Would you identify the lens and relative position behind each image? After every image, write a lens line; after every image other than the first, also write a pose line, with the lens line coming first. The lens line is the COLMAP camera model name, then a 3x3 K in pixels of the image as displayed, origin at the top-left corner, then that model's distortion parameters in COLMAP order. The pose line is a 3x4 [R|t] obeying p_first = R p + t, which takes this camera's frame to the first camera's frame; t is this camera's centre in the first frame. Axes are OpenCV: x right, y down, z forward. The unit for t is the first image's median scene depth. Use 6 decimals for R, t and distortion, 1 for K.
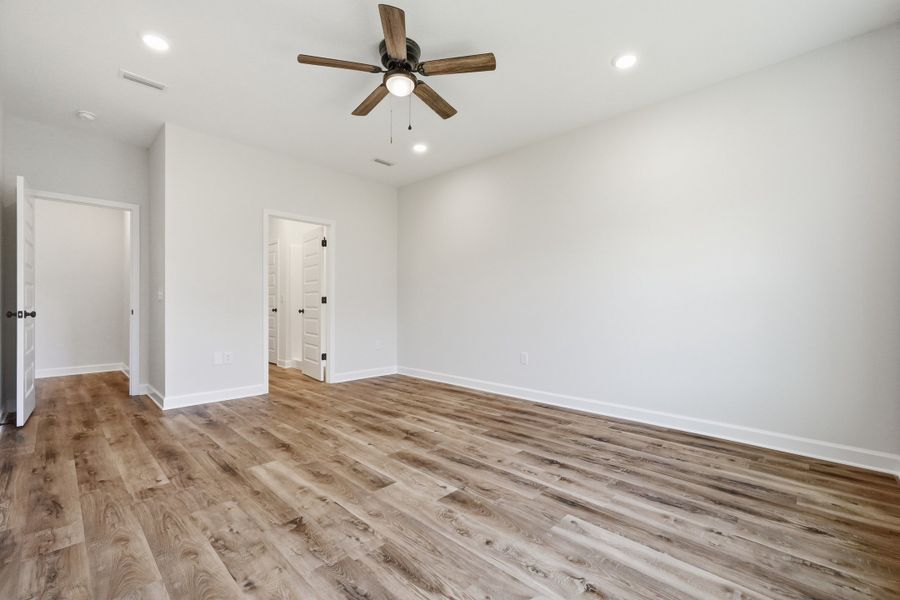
lens RADIAL K [[386.6, 0, 450.0], [0, 386.6, 300.0], [0, 0, 1]] dist [-0.002796, 0.000587]
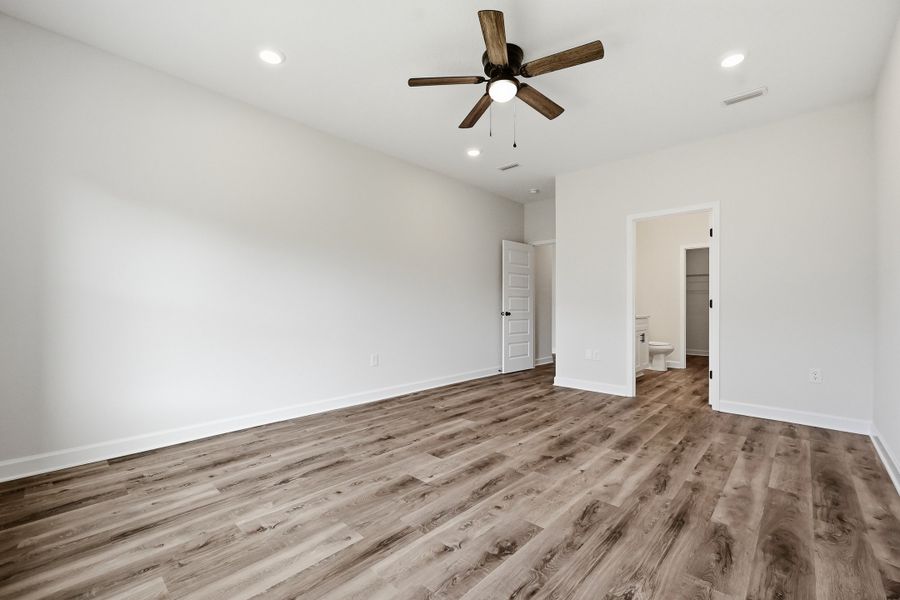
lens RADIAL K [[386.6, 0, 450.0], [0, 386.6, 300.0], [0, 0, 1]] dist [-0.002796, 0.000587]
pose [[-0.002556, -0.023324, -0.999725, 0.865630], [0.009887, 0.999679, -0.023348, 0.013173], [0.999948, -0.009944, -0.002325, 0.853611]]
